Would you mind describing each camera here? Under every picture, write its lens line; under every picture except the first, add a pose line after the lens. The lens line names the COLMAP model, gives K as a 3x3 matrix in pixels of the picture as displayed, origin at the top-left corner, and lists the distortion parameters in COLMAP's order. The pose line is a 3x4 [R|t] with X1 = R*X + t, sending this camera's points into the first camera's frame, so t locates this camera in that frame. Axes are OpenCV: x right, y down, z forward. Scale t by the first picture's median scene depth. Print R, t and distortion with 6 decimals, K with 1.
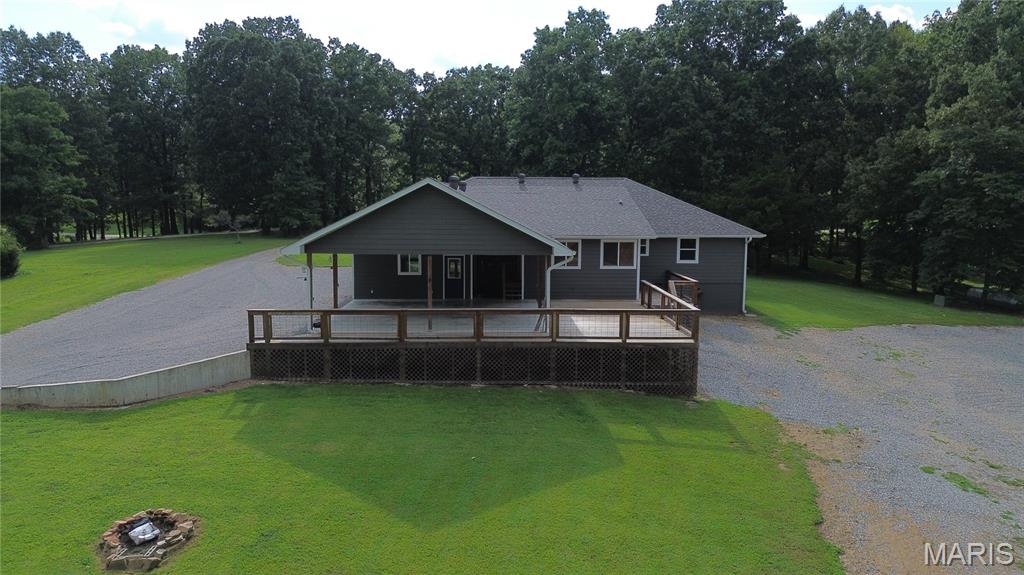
lens RADIAL K [[727.5, 0, 512.0], [0, 727.5, 287.5], [0, 0, 1]] dist [0.069116, -0.068159]
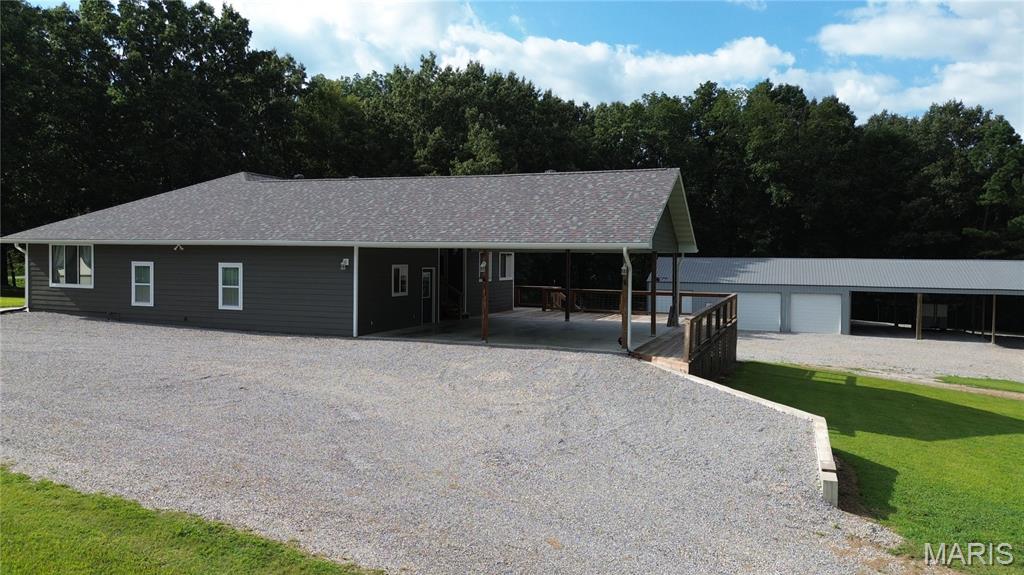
lens RADIAL K [[735.4, 0, 510.4], [0, 735.4, 281.9], [0, 0, 1]] dist [0.067154, -0.075950]
pose [[0.392814, -0.030173, 0.919123, -1.107594], [0.100487, 0.994885, -0.010286, -0.017024], [-0.914111, 0.096401, 0.393836, 0.837545]]
